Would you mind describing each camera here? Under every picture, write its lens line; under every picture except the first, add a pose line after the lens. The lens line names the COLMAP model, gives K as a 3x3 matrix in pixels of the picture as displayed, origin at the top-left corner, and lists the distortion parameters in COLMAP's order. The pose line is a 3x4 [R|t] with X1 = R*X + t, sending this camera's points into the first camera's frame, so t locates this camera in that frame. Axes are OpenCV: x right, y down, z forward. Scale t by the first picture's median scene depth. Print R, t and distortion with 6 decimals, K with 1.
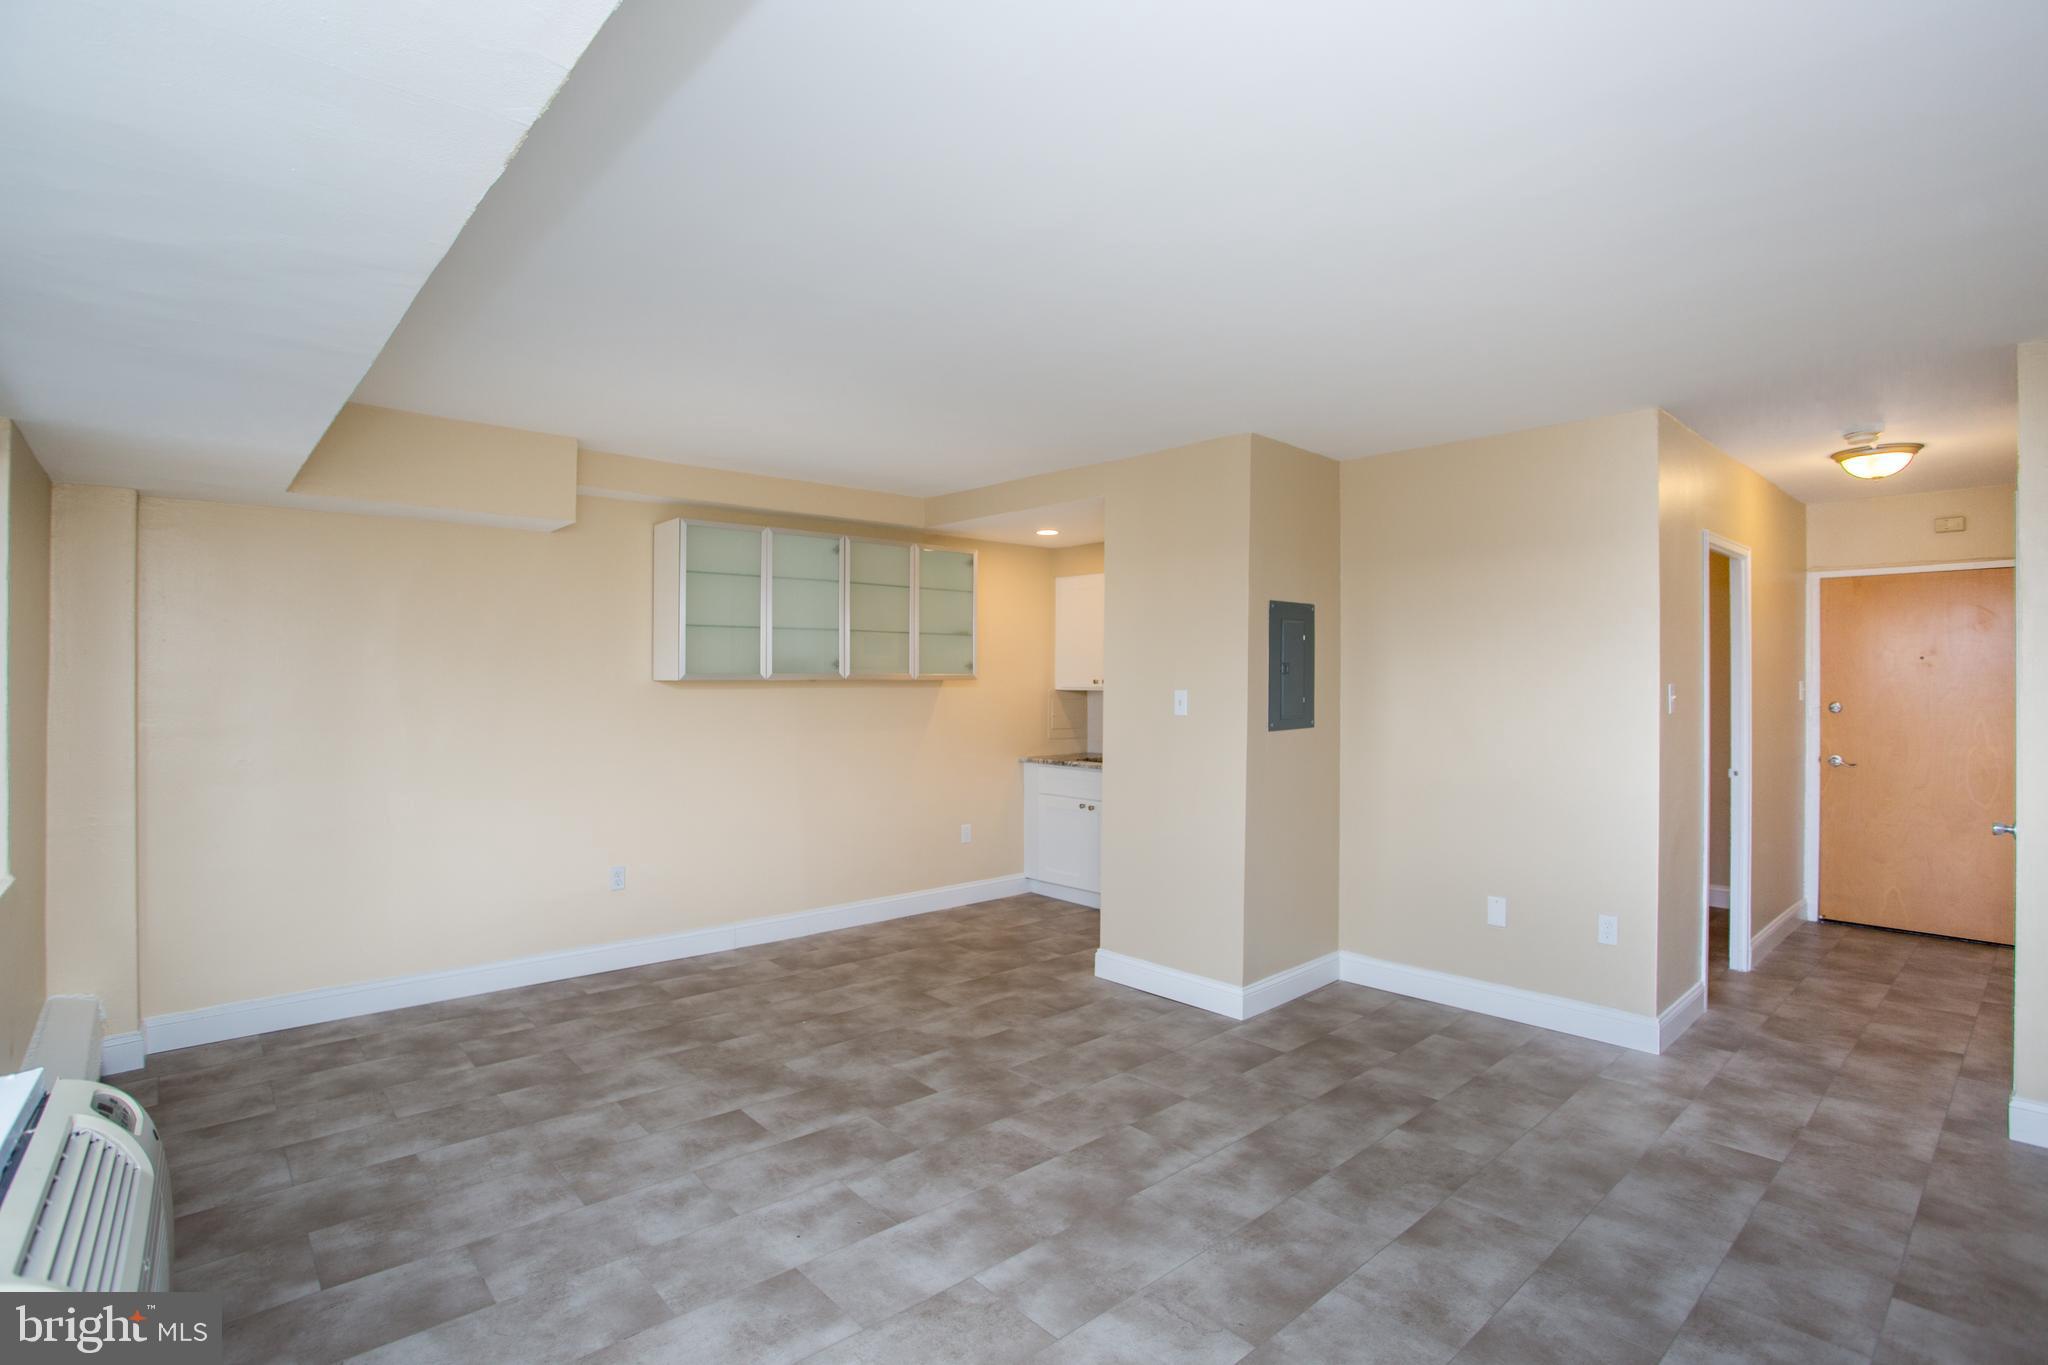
lens RADIAL K [[991.5, 0, 1017.2], [0, 991.5, 674.3], [0, 0, 1]] dist [-0.080023, 0.034997]
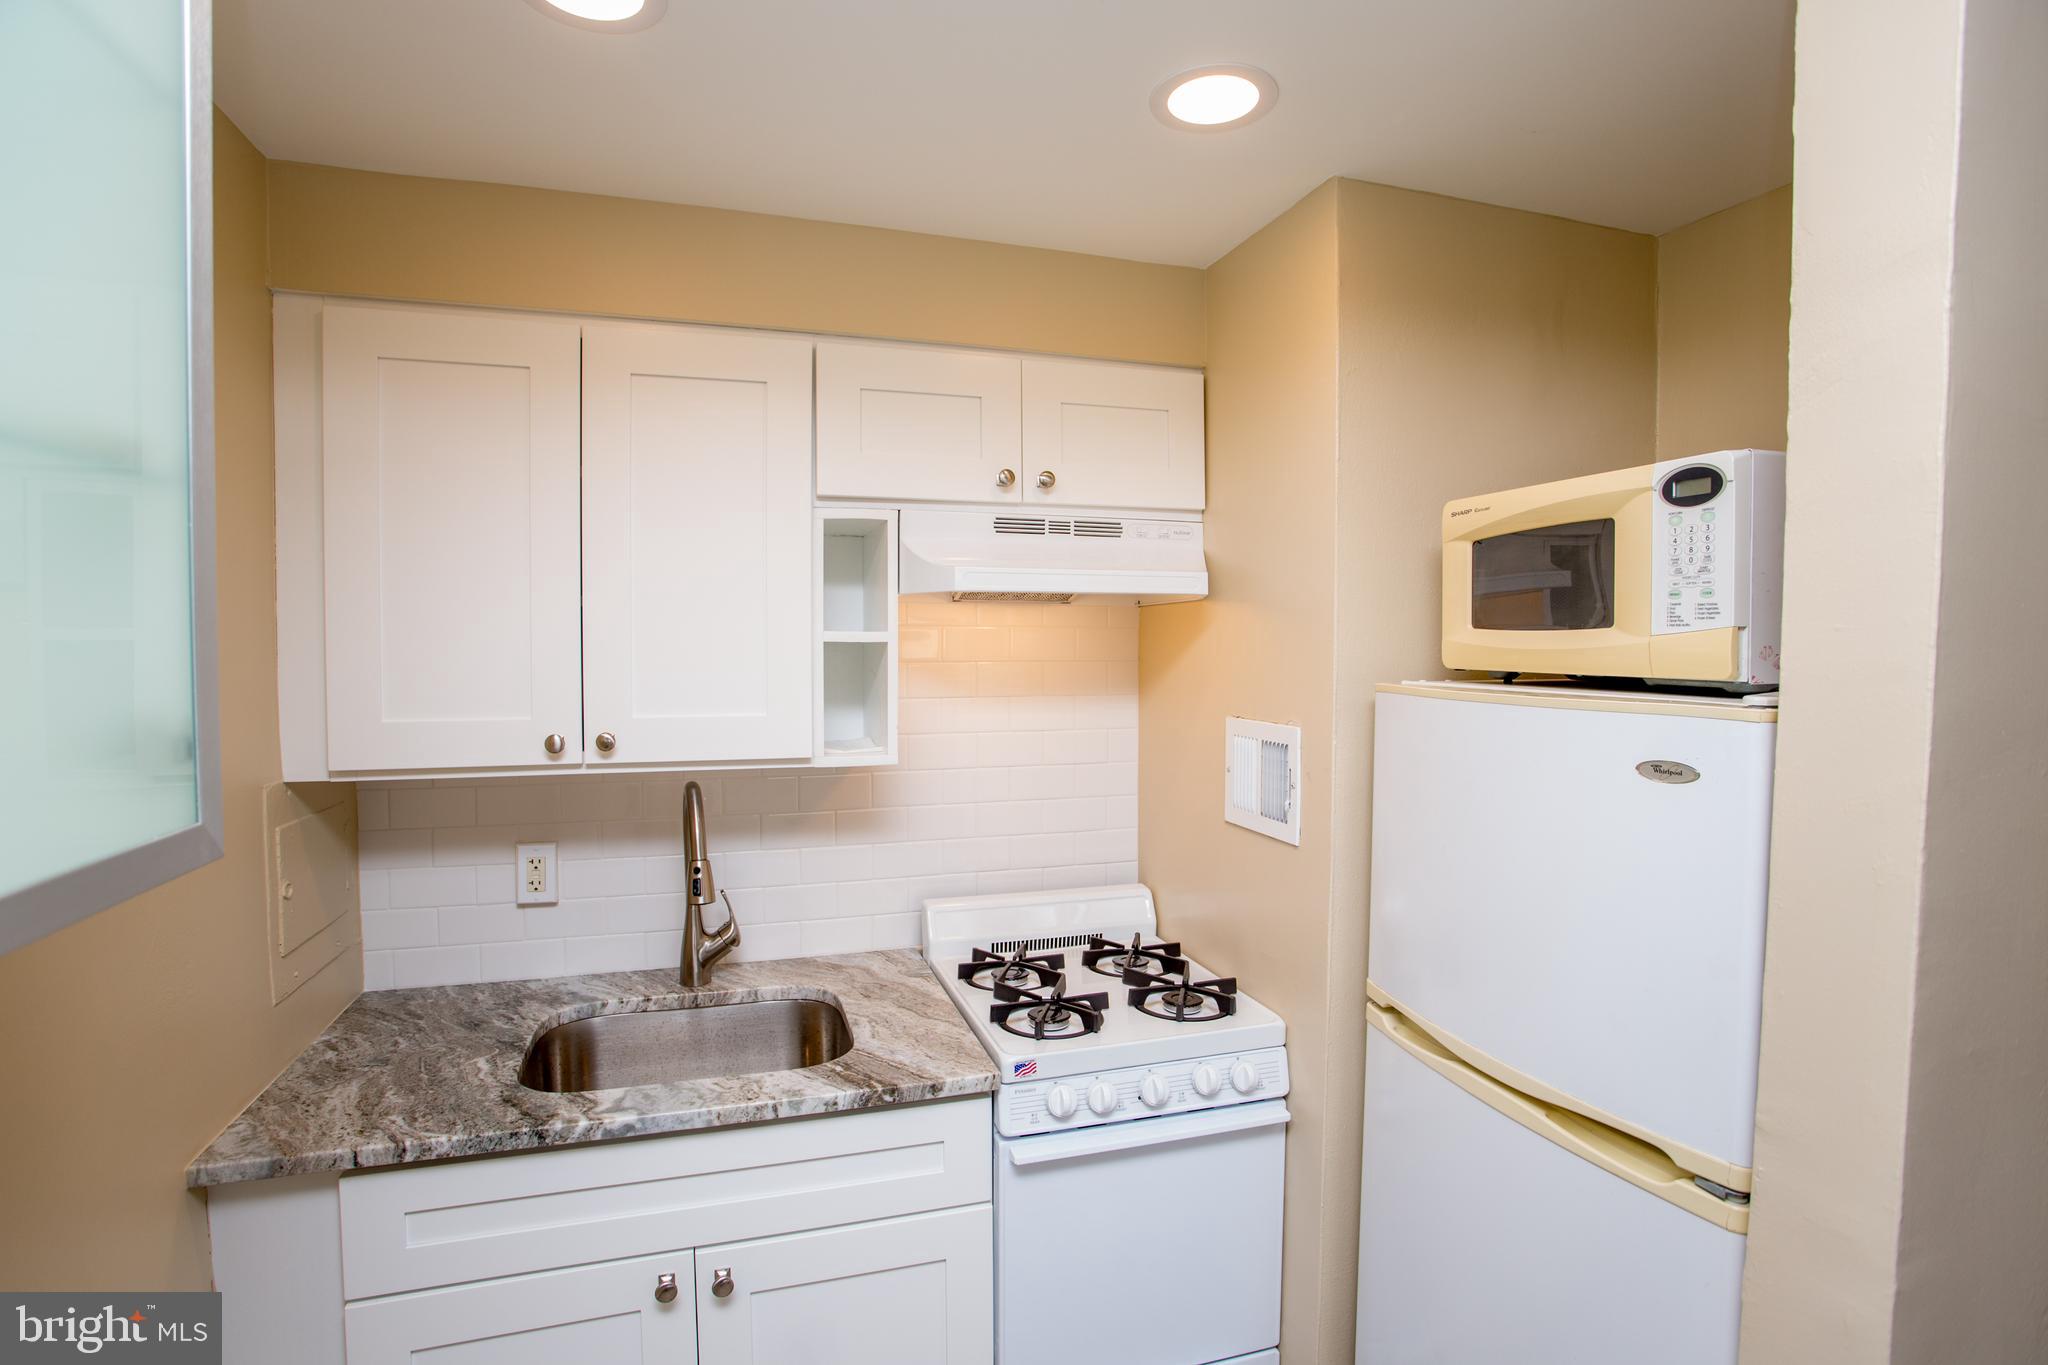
lens RADIAL K [[991.5, 0, 1017.2], [0, 991.5, 674.3], [0, 0, 1]] dist [-0.080023, 0.034997]
pose [[0.423479, -0.032358, 0.905328, -0.173427], [-0.002204, 0.999322, 0.036748, -0.036537], [-0.905903, -0.017557, 0.423121, 1.444902]]
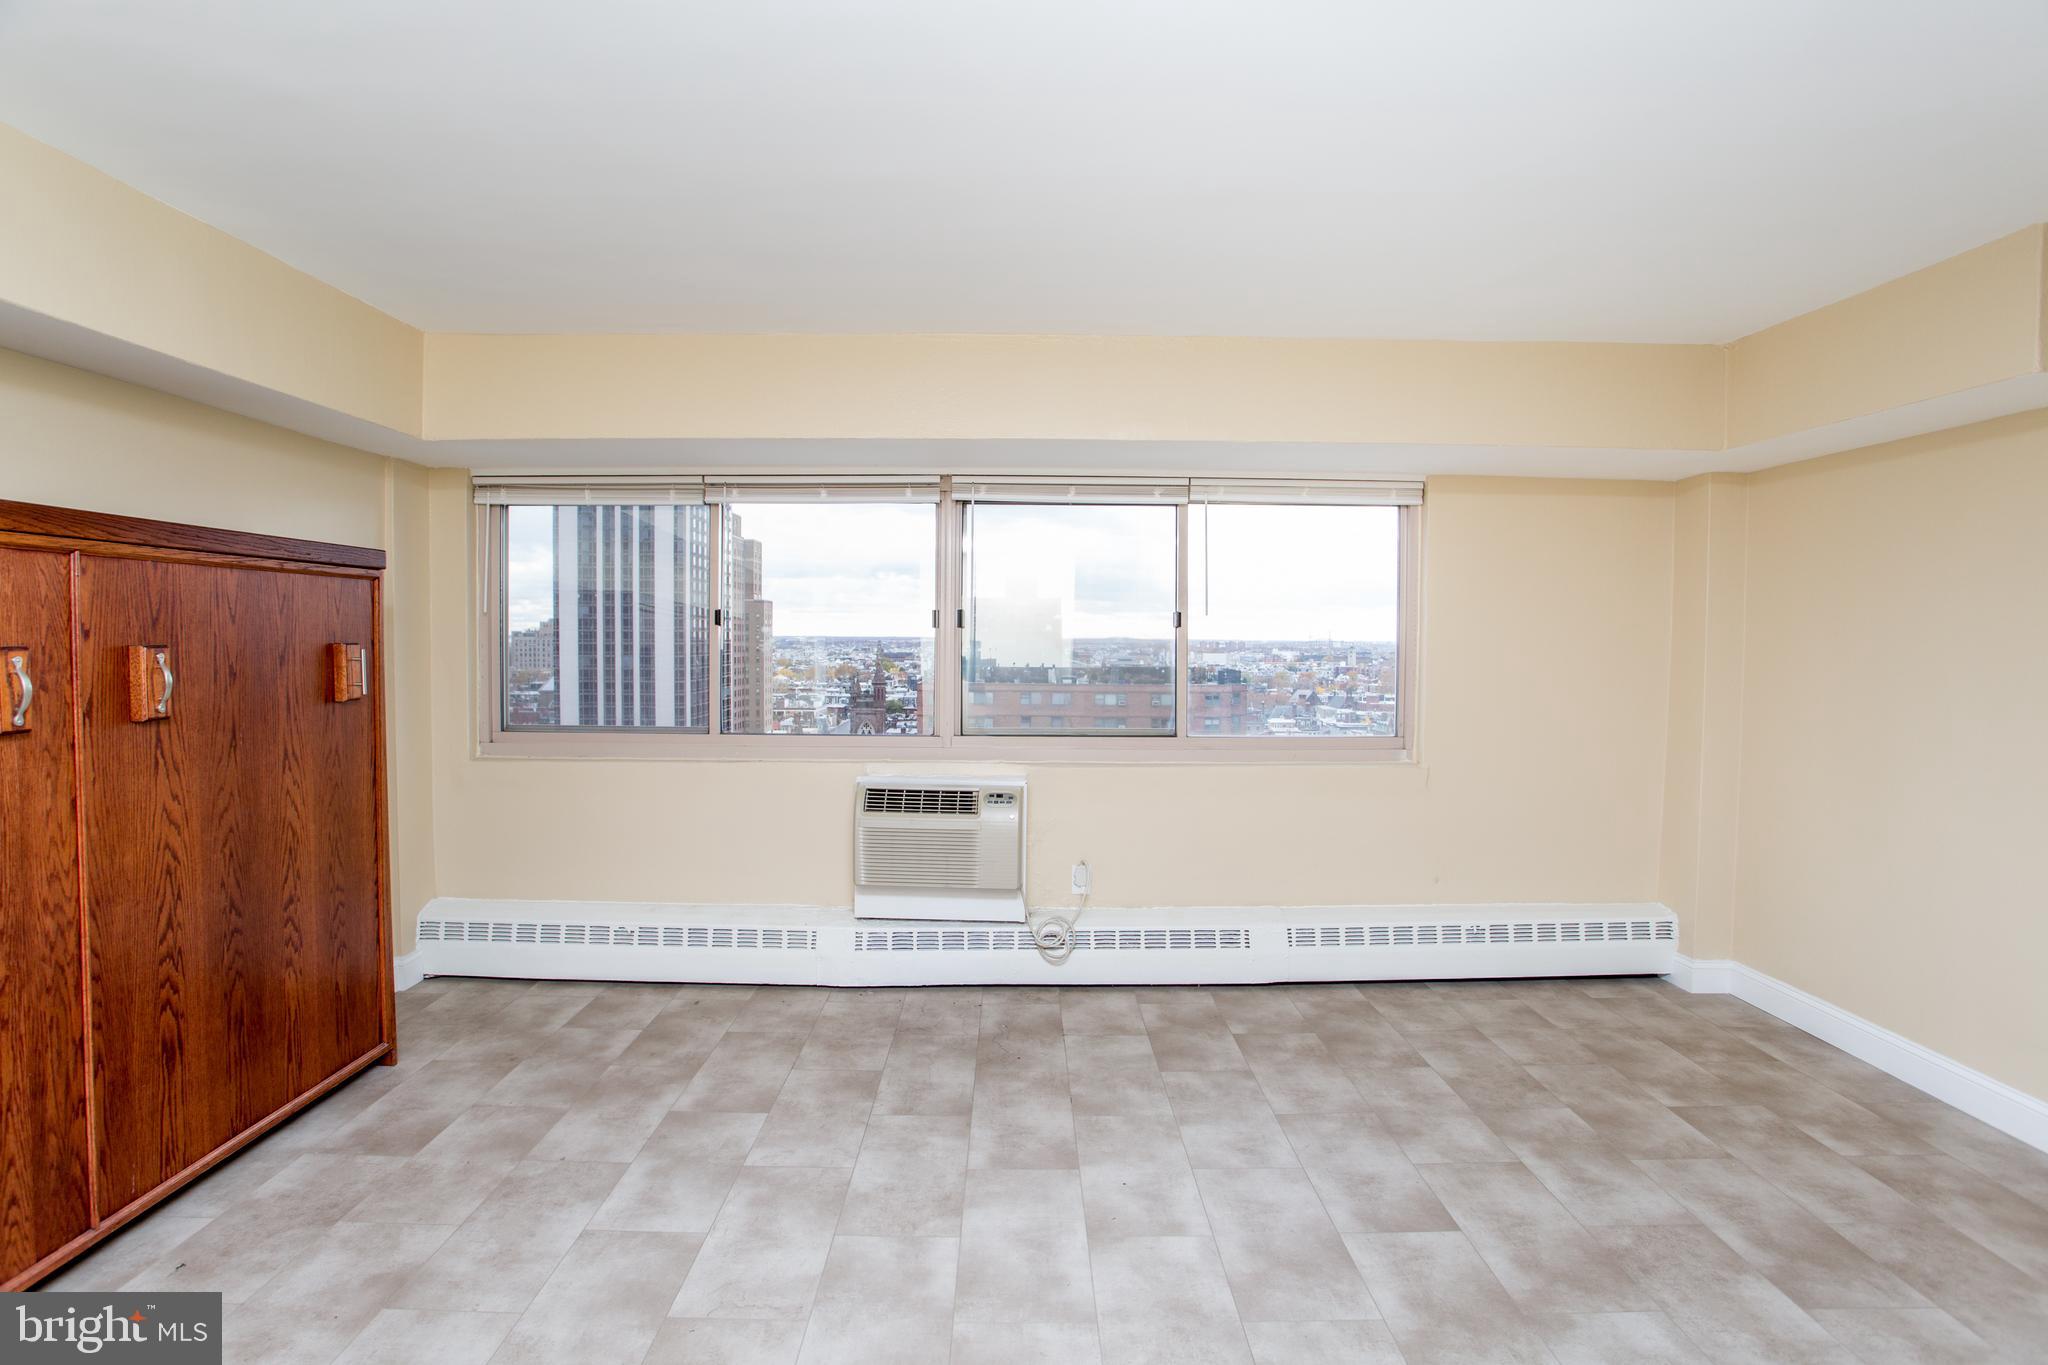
lens RADIAL K [[991.5, 0, 1017.2], [0, 991.5, 674.3], [0, 0, 1]] dist [-0.080023, 0.034997]
pose [[-0.661207, 0.023856, -0.749824, 0.430191], [-0.005770, 0.999303, 0.036881, 0.003902], [0.750181, 0.028713, -0.660609, 1.119475]]
